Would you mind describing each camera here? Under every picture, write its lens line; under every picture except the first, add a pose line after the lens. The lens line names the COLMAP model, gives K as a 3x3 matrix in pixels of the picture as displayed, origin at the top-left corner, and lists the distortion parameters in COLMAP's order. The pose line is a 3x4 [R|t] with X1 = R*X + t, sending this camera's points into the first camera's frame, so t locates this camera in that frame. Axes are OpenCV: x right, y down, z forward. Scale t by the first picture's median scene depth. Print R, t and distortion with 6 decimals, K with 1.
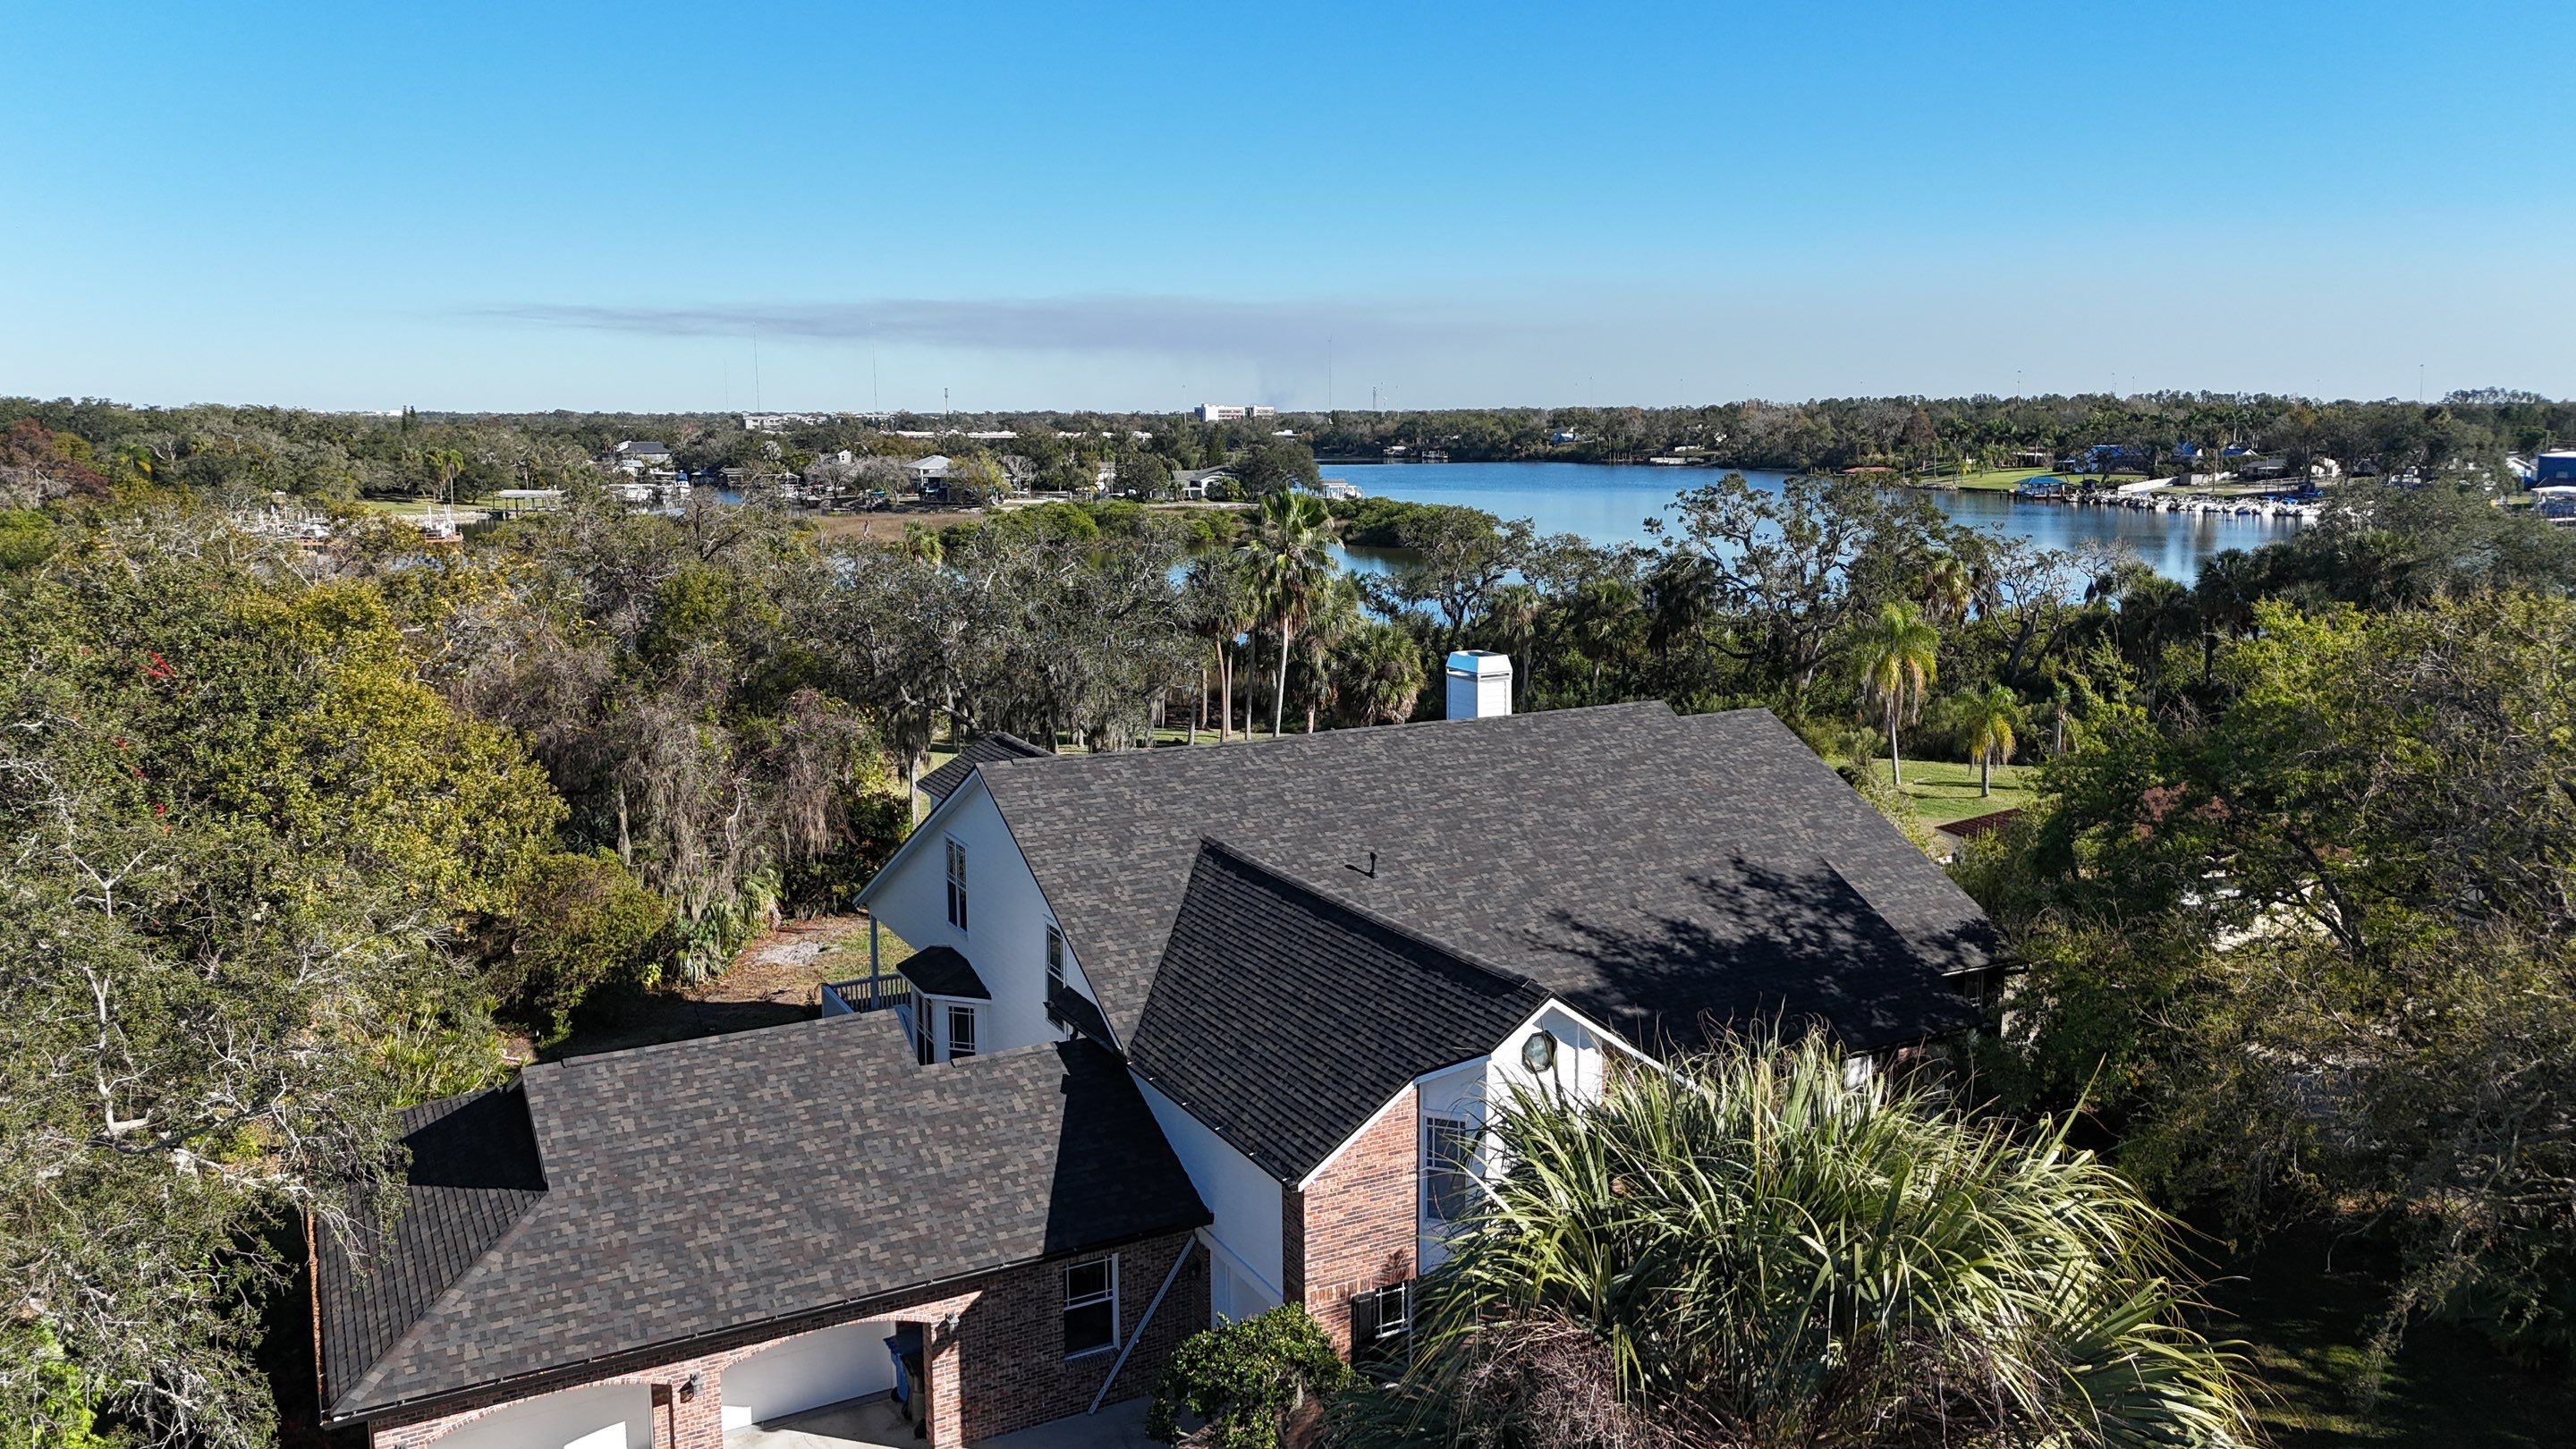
lens RADIAL K [[1881.0, 0, 1293.4], [0, 1881.0, 712.6], [0, 0, 1]] dist [0.085625, -0.088500]
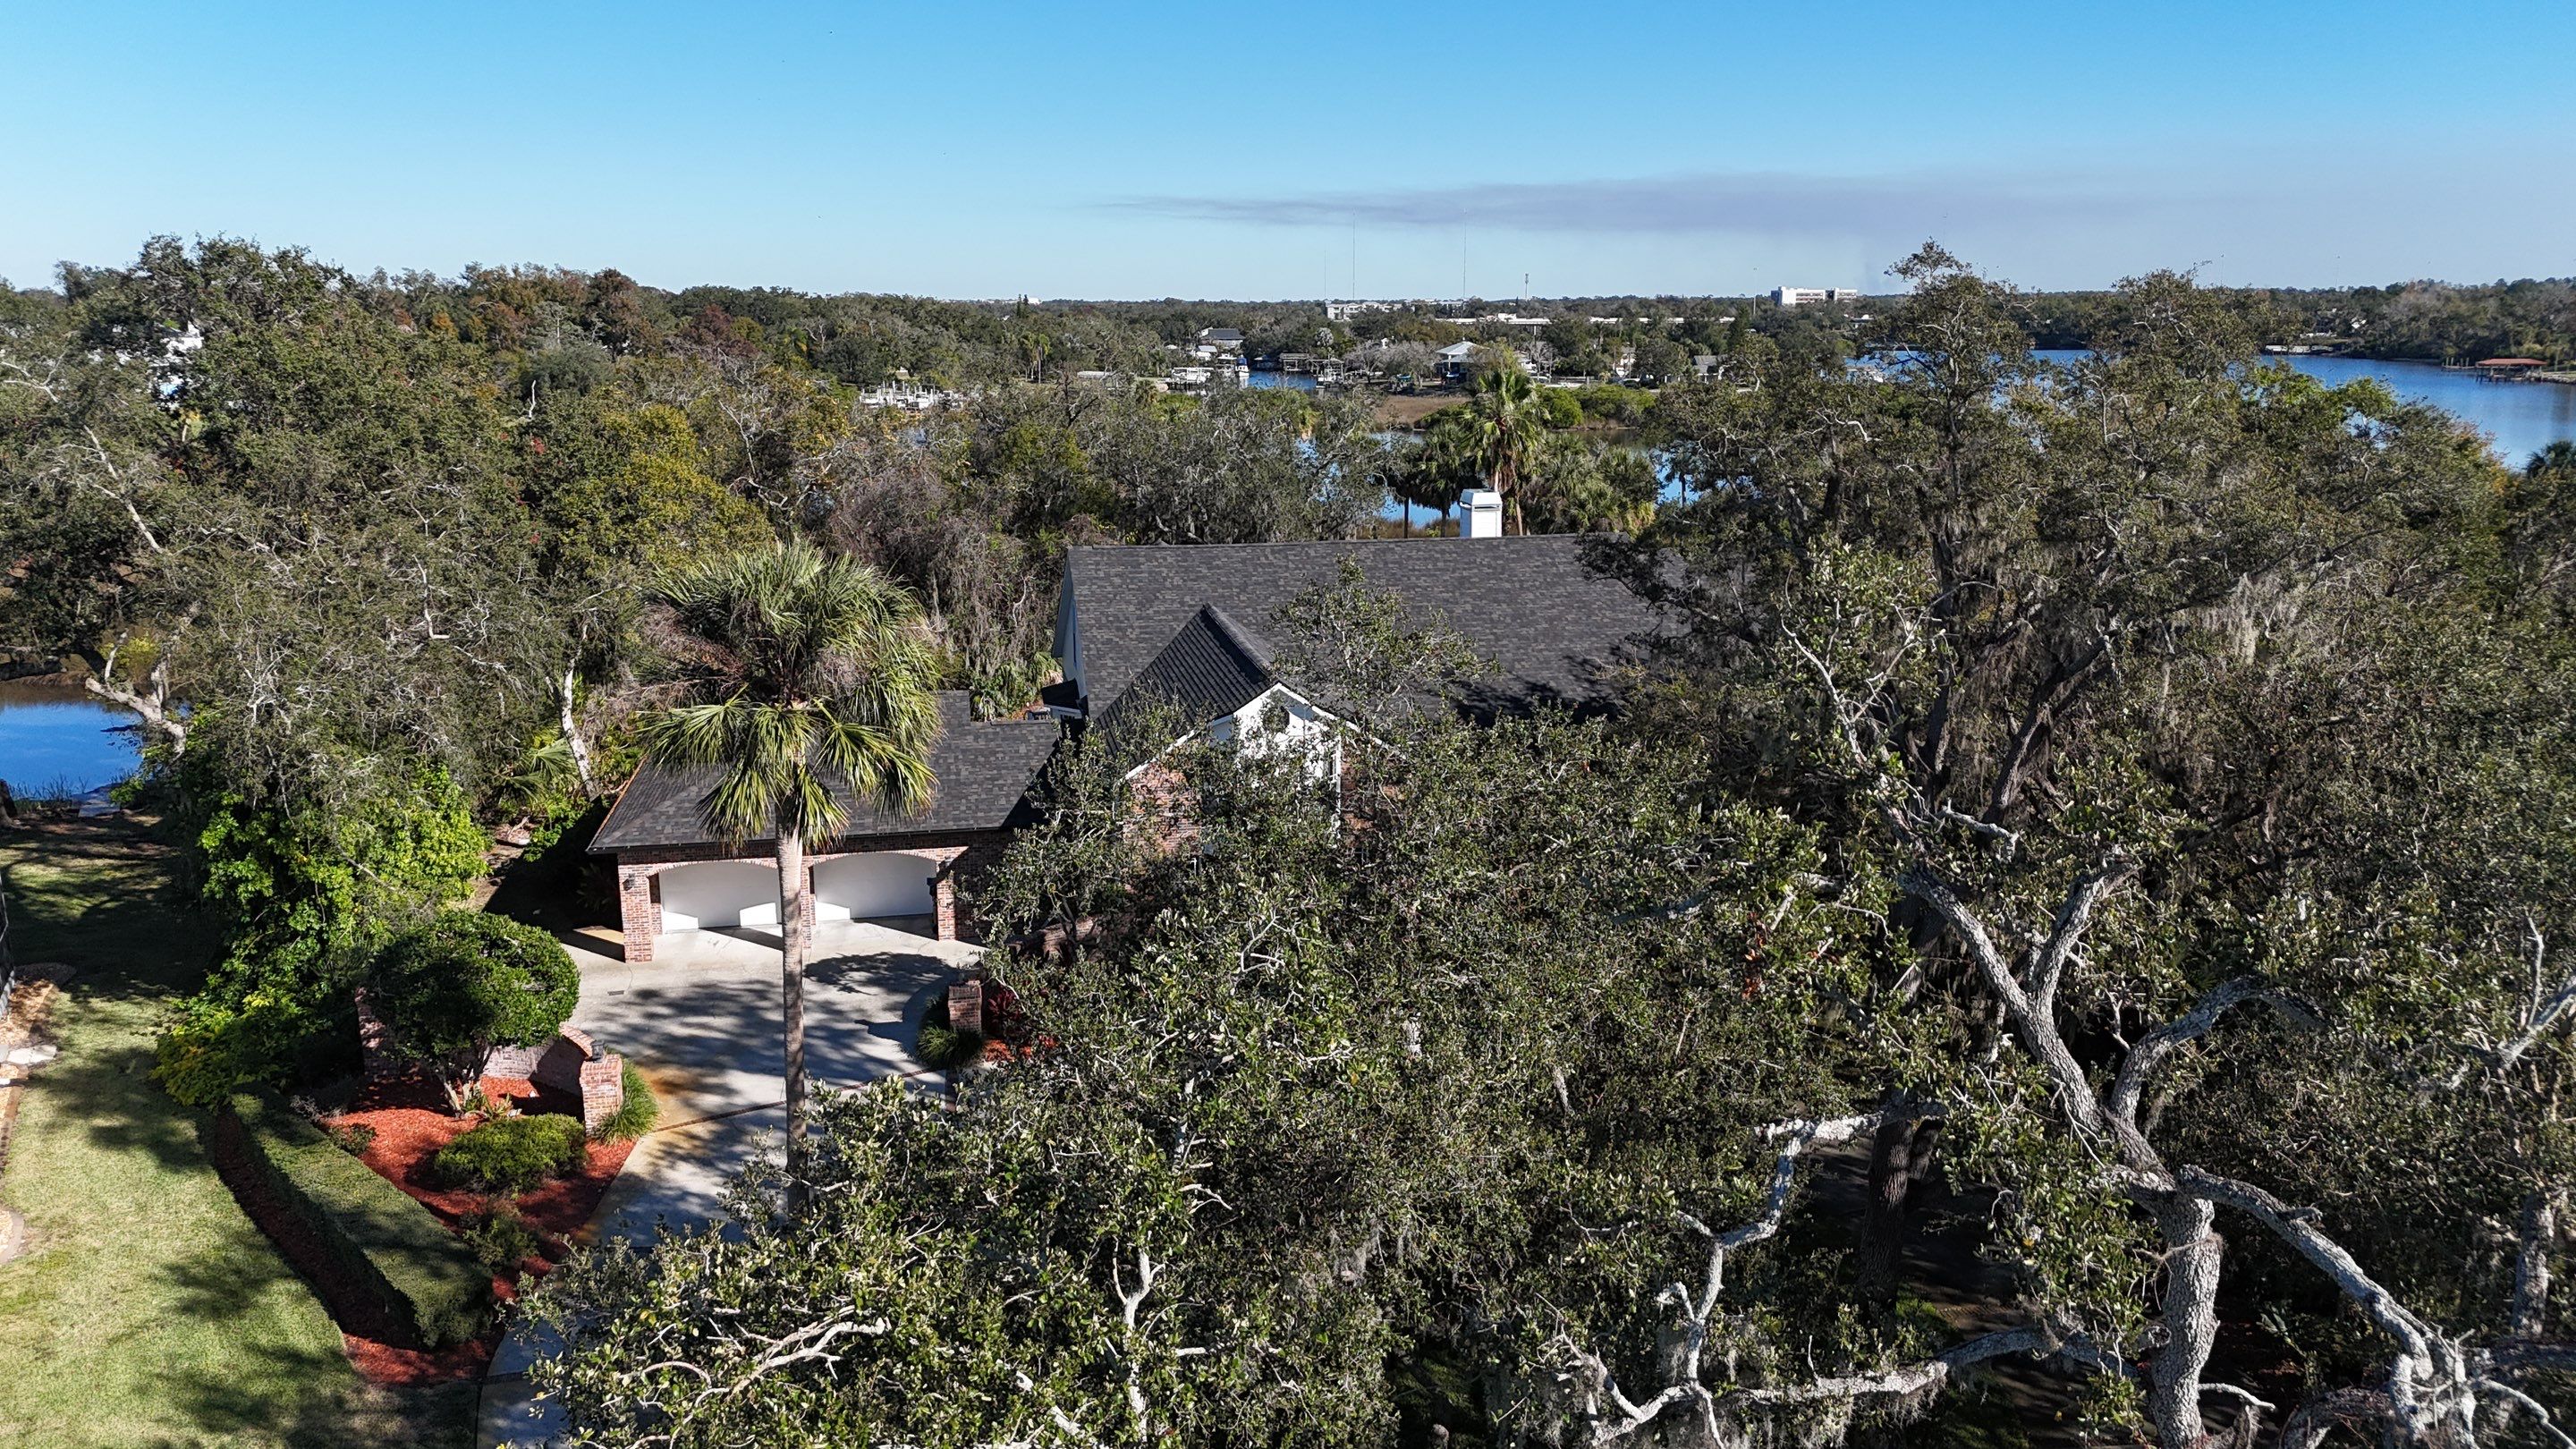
lens RADIAL K [[1881.0, 0, 1292.7], [0, 1881.0, 715.1], [0, 0, 1]] dist [0.085625, -0.088500]
pose [[0.954170, 0.066108, -0.291873, 0.421502], [-0.048643, 0.996587, 0.066702, 0.049797], [0.295286, -0.049447, 0.954128, -0.345943]]
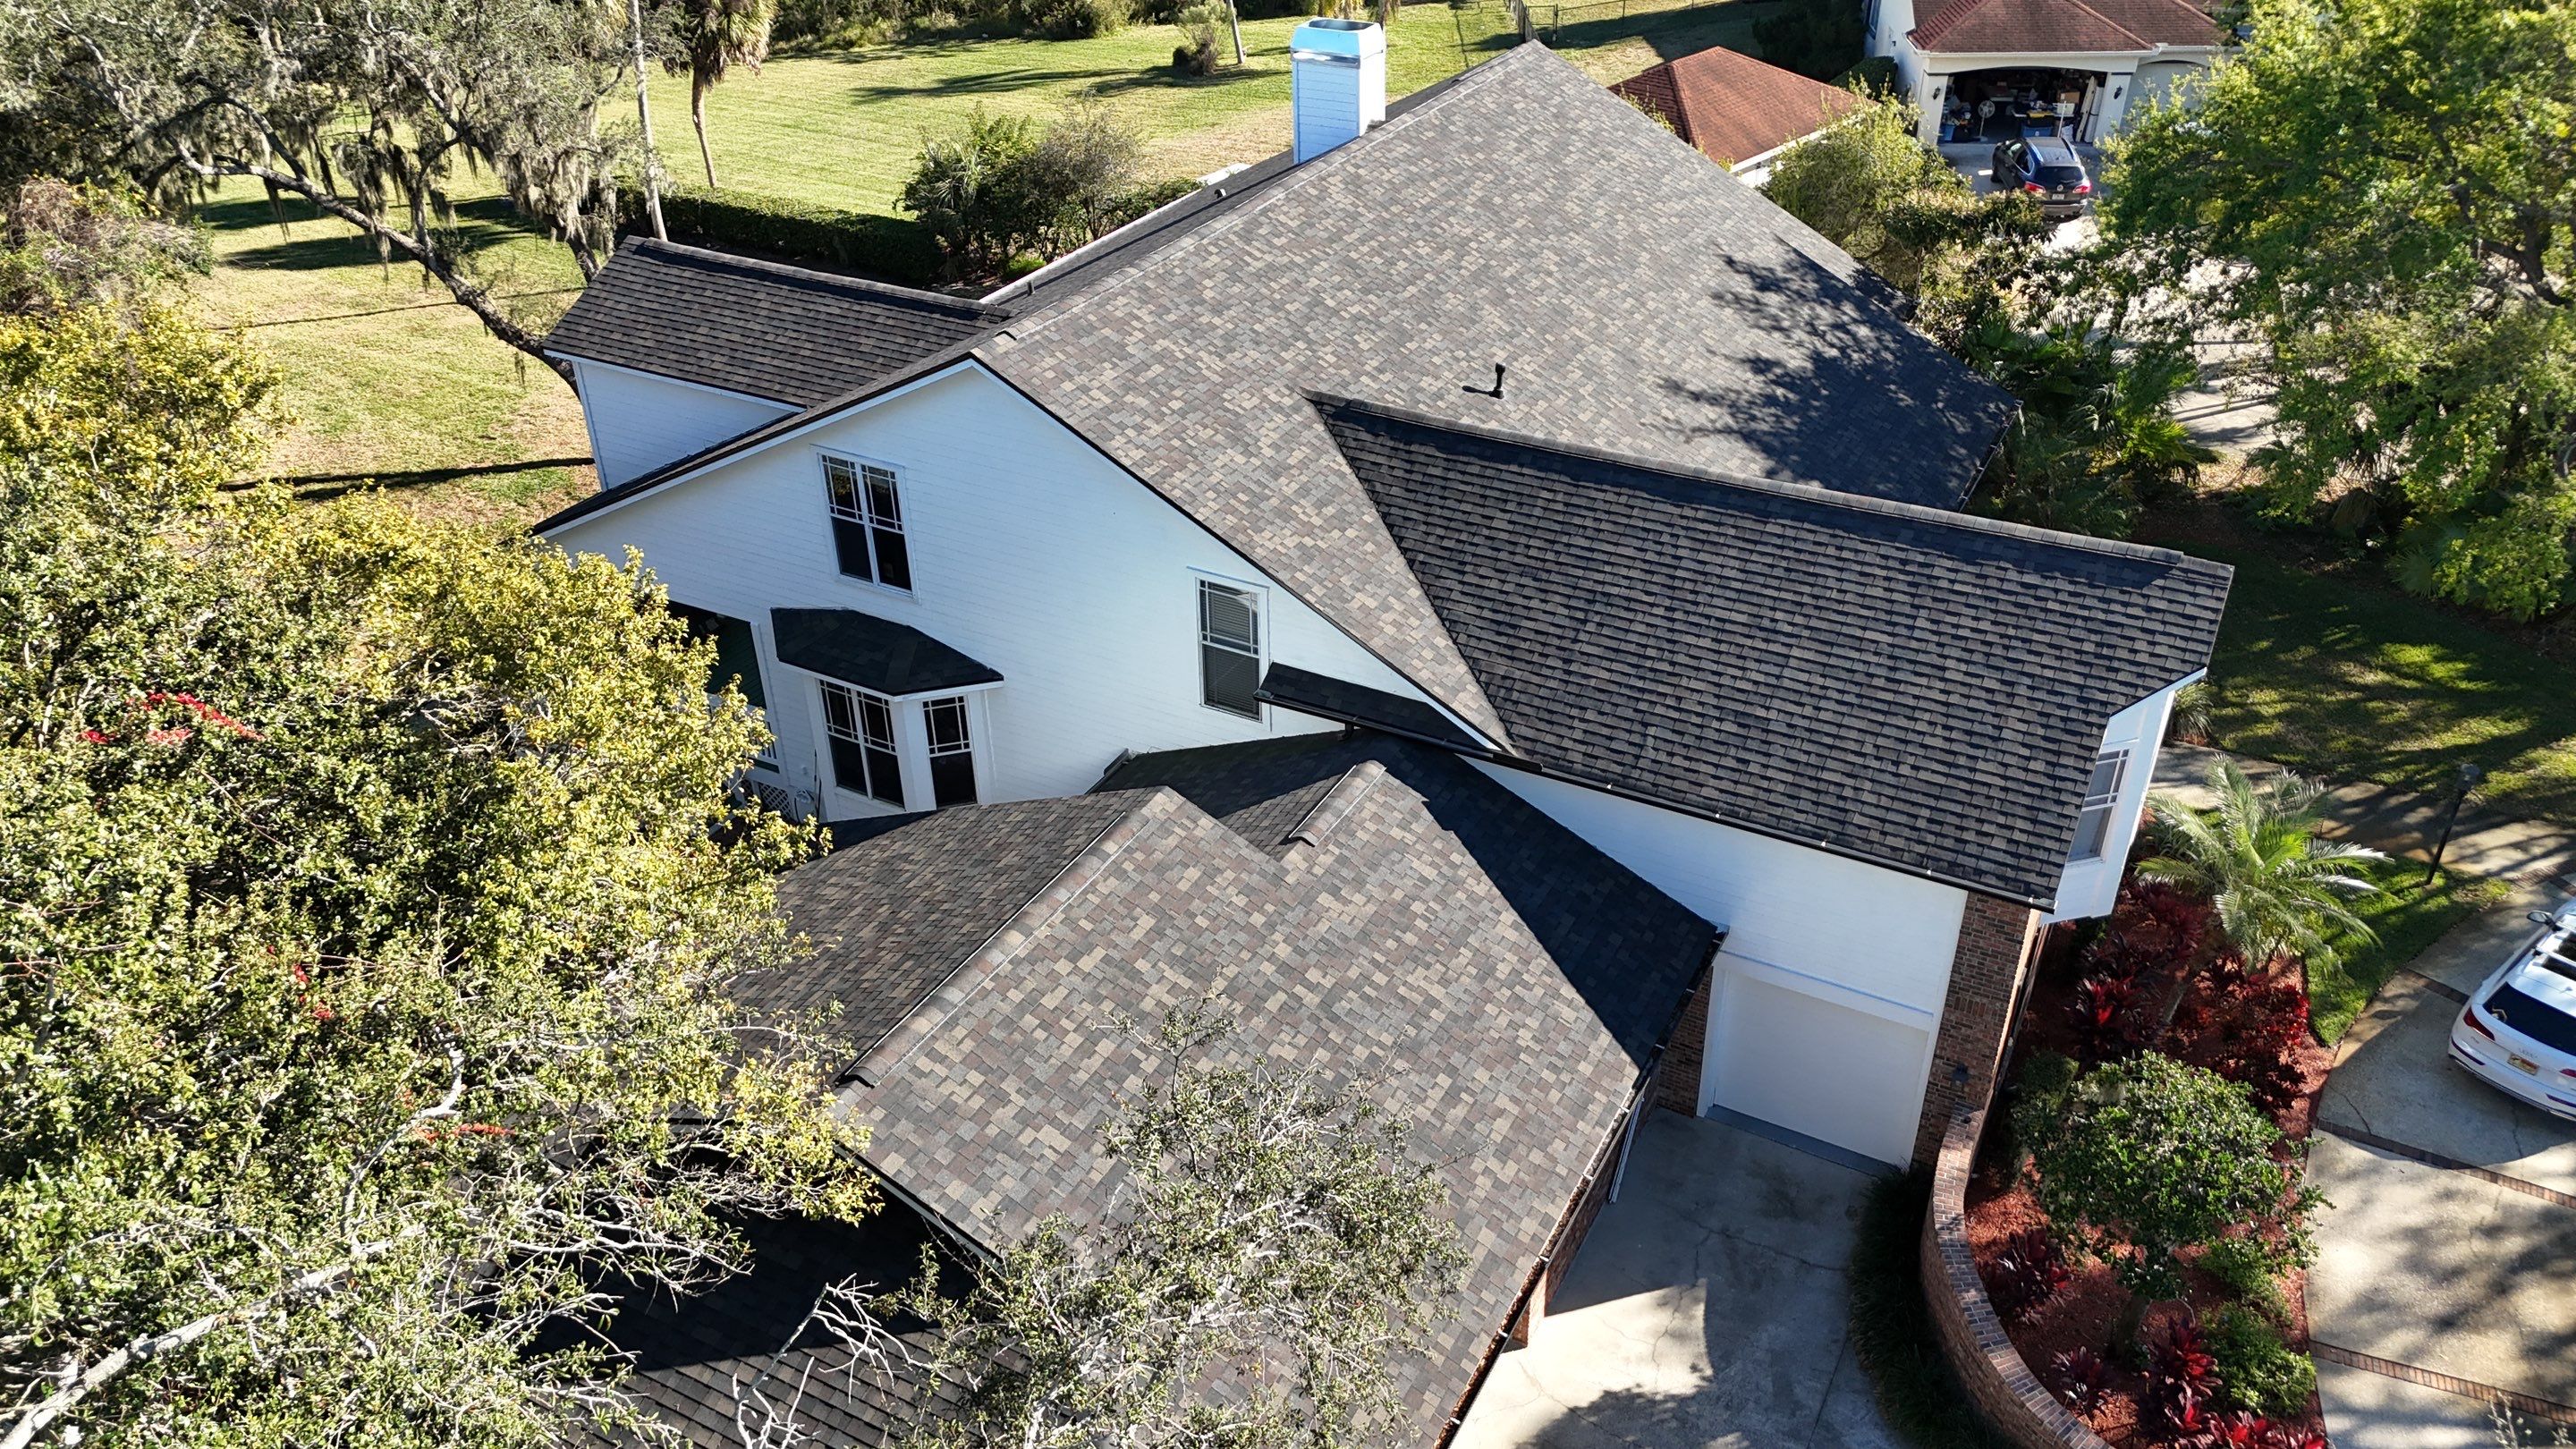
lens RADIAL K [[1881.0, 0, 1310.2], [0, 1881.0, 714.7], [0, 0, 1]] dist [0.085625, -0.088500]
pose [[0.827922, -0.300892, 0.473297, -0.392718], [0.093861, 0.906335, 0.412004, -0.107766], [-0.552934, -0.296683, 0.778616, 0.398396]]
